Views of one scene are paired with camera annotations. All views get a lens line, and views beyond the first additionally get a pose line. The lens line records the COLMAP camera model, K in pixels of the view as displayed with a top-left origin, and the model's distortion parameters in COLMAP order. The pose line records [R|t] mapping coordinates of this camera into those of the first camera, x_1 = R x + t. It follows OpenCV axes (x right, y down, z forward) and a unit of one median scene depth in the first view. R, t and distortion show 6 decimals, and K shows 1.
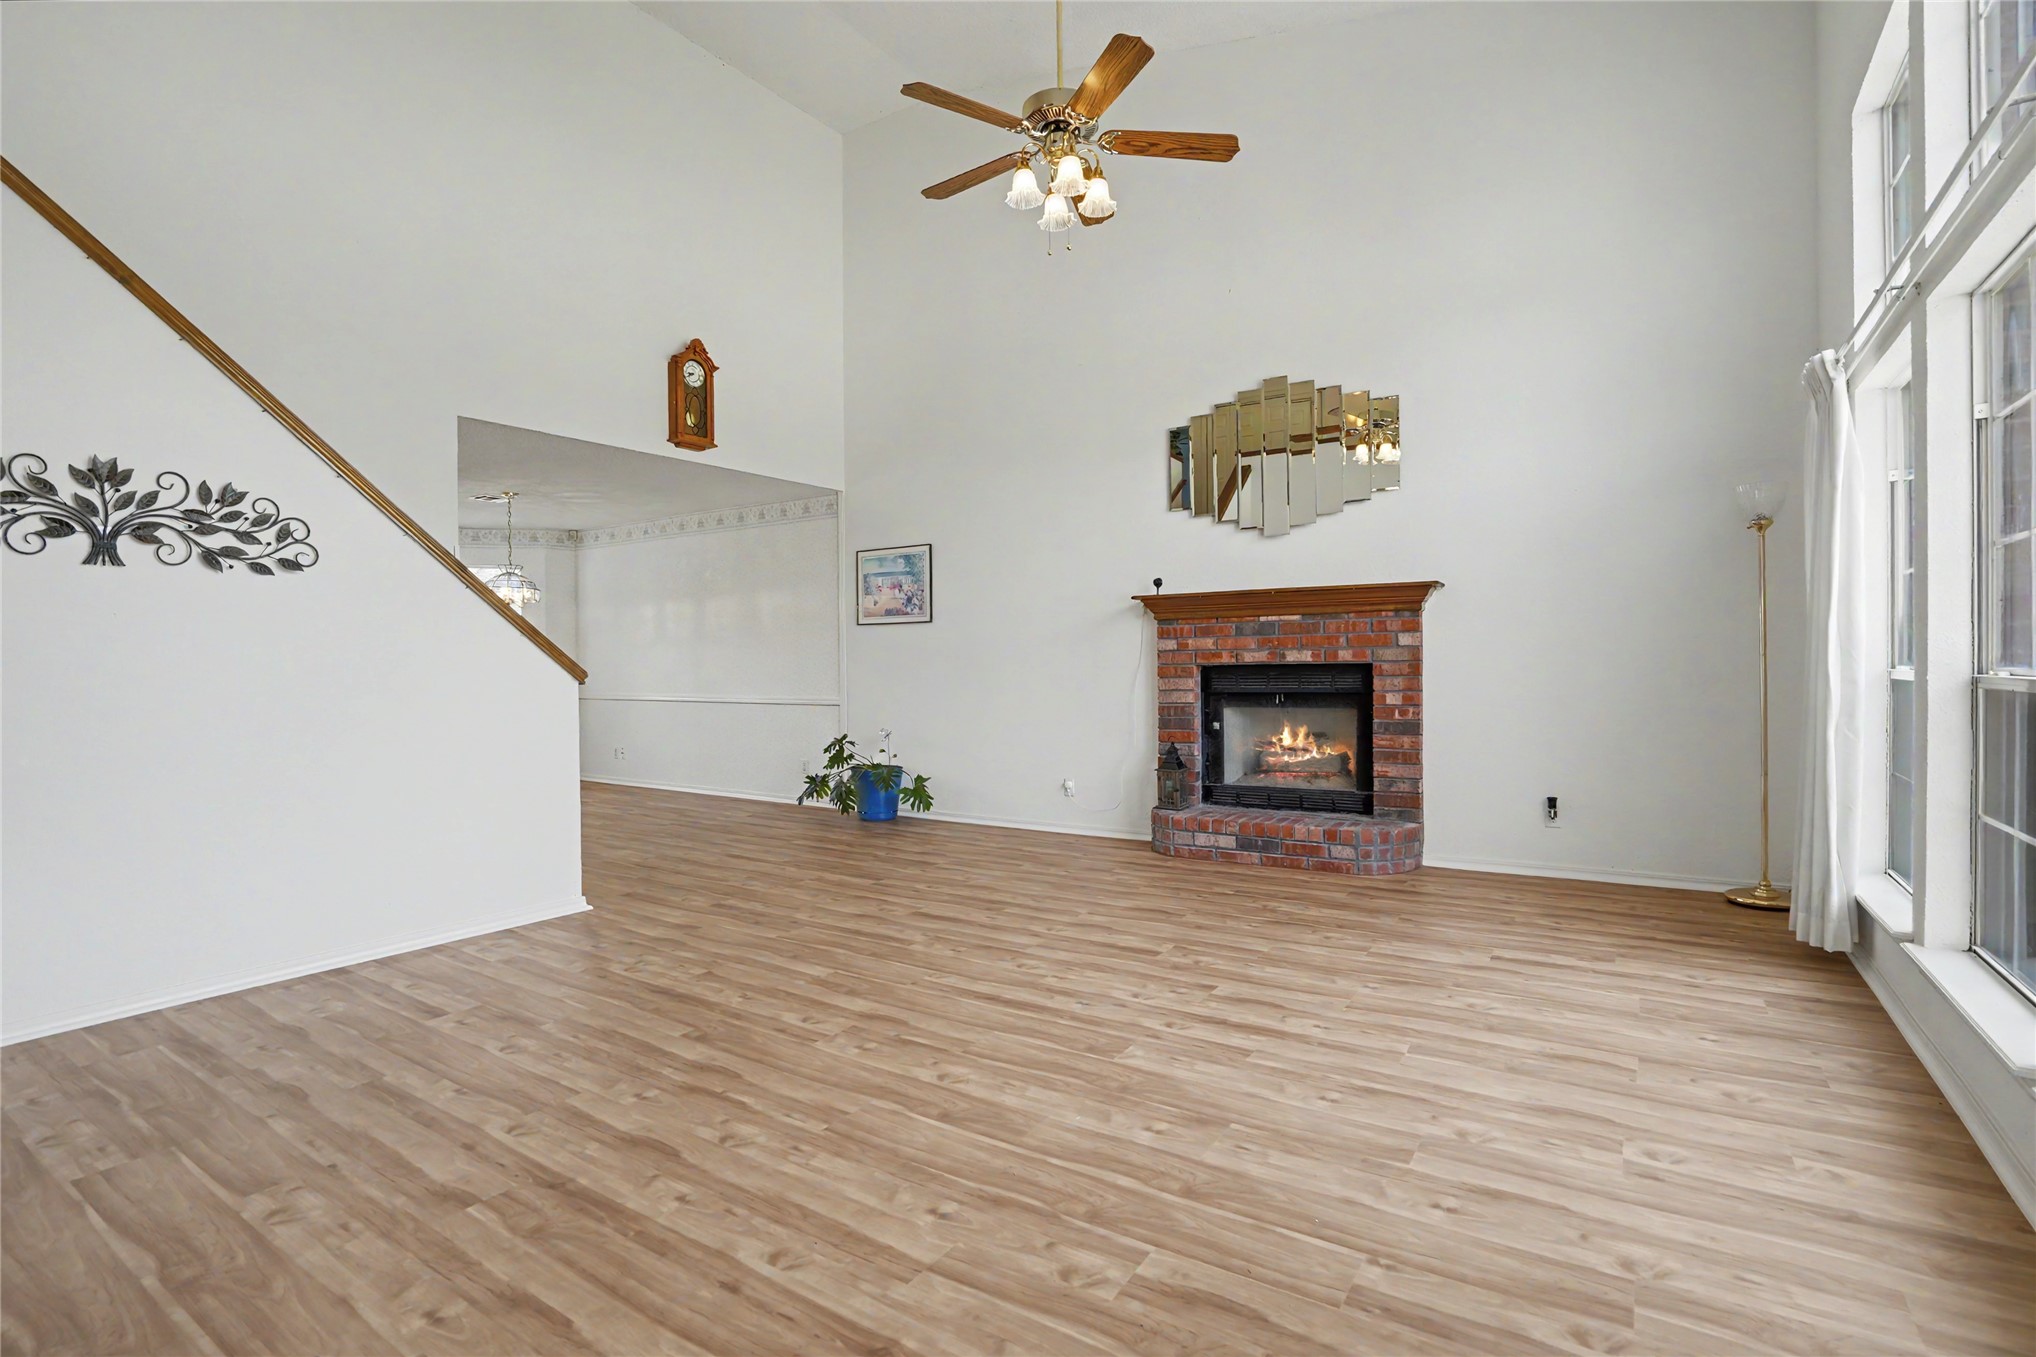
lens RADIAL K [[965.6, 0, 1020.7], [0, 965.6, 674.3], [0, 0, 1]] dist [-0.063809, 0.027074]
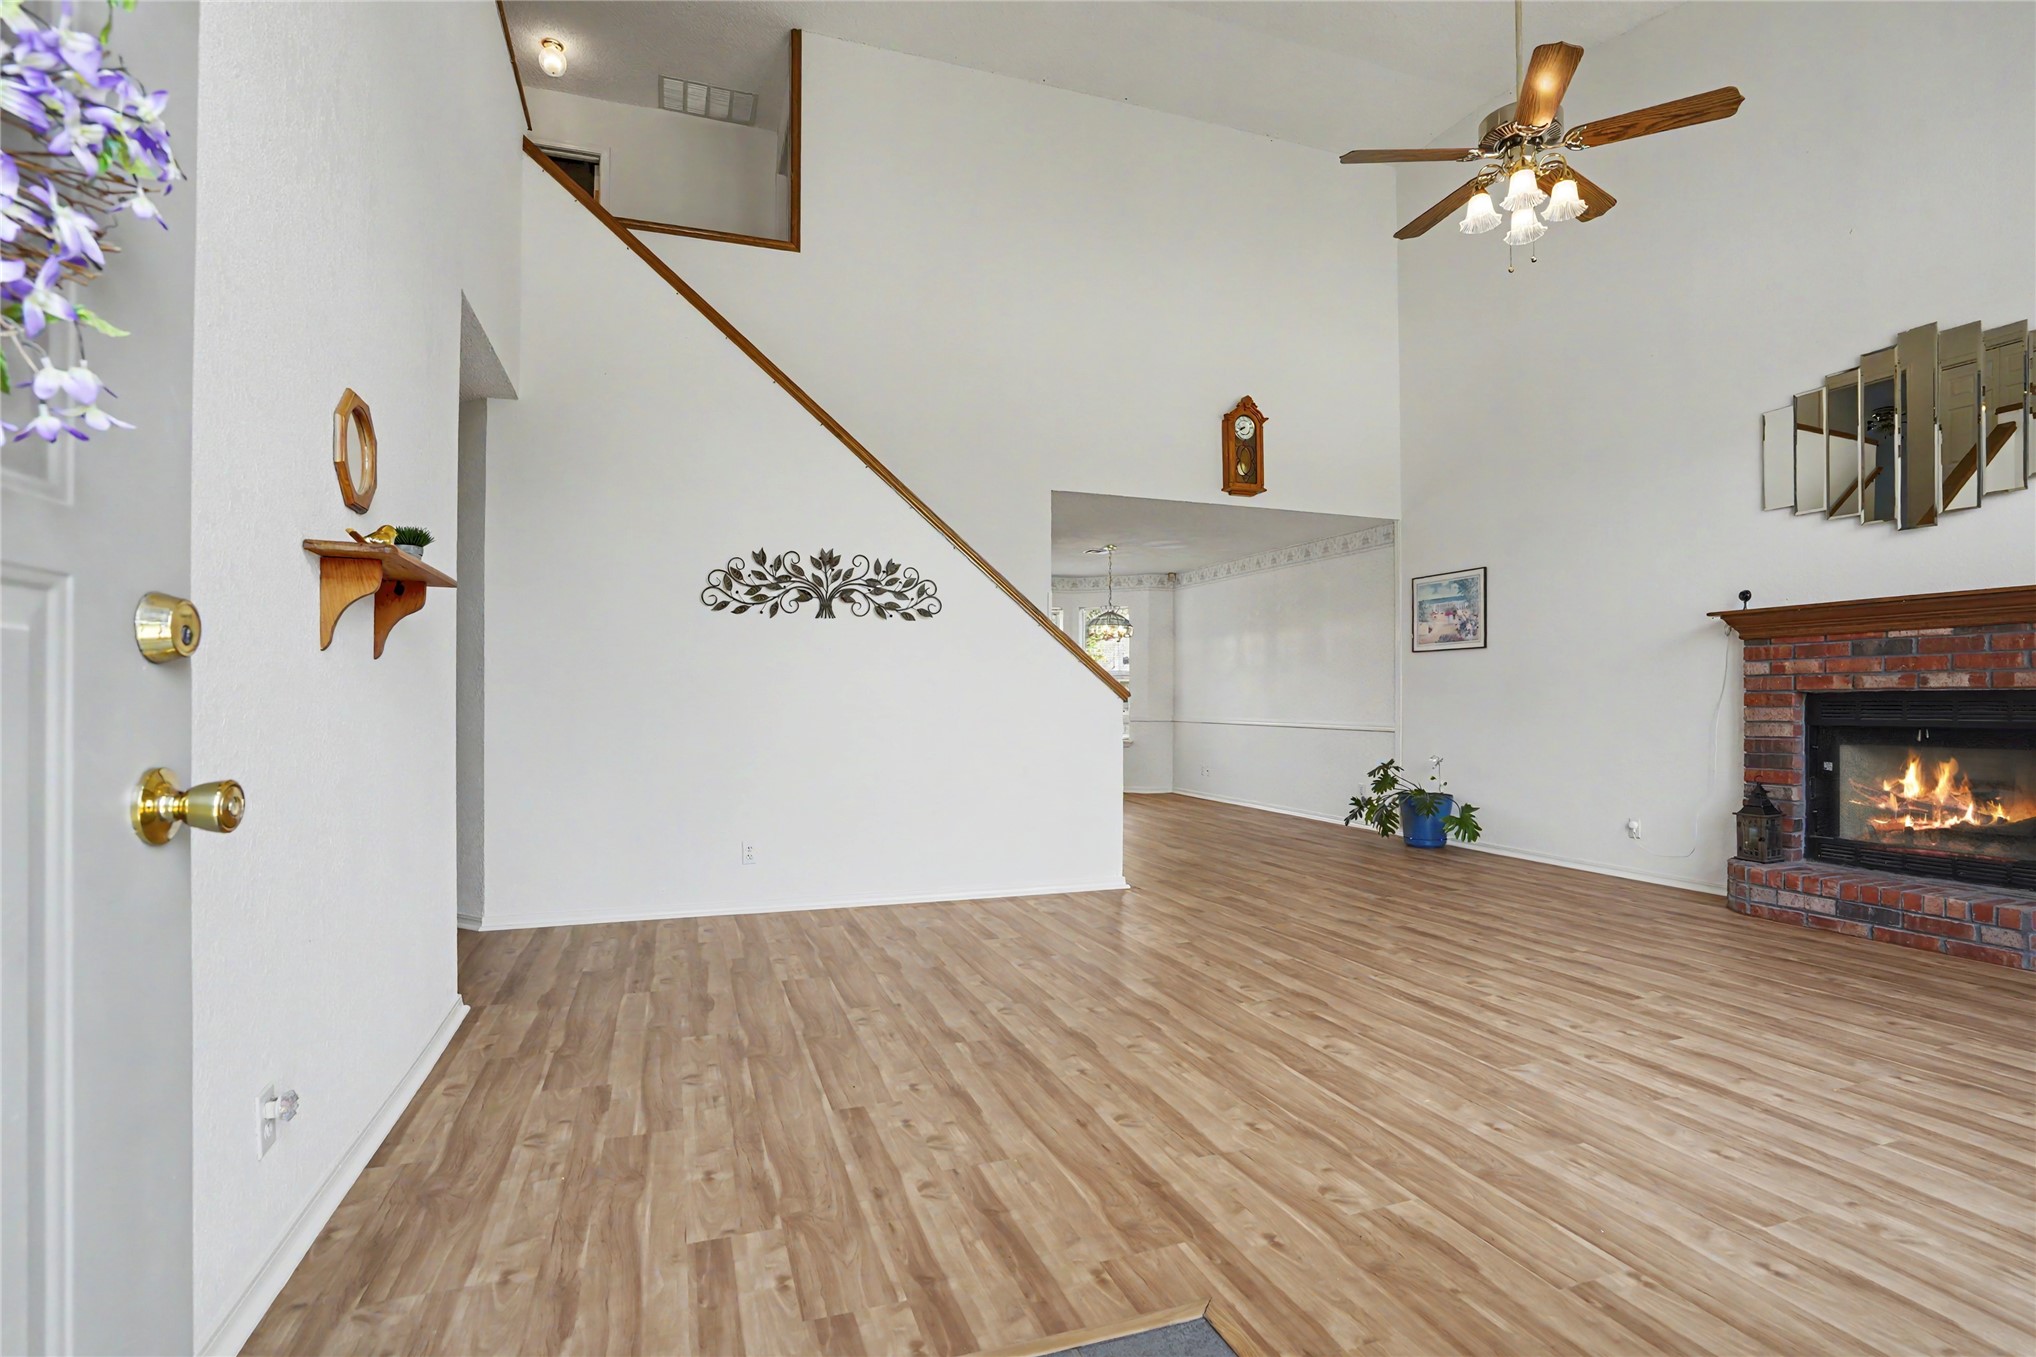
lens RADIAL K [[971.1, 0, 1018.8], [0, 971.1, 698.0], [0, 0, 1]] dist [-0.062671, 0.025757]
pose [[0.798484, 0.010328, -0.601927, 0.211166], [-0.016341, 0.999856, -0.004521, 0.016092], [0.601794, 0.013446, 0.798538, -0.086776]]
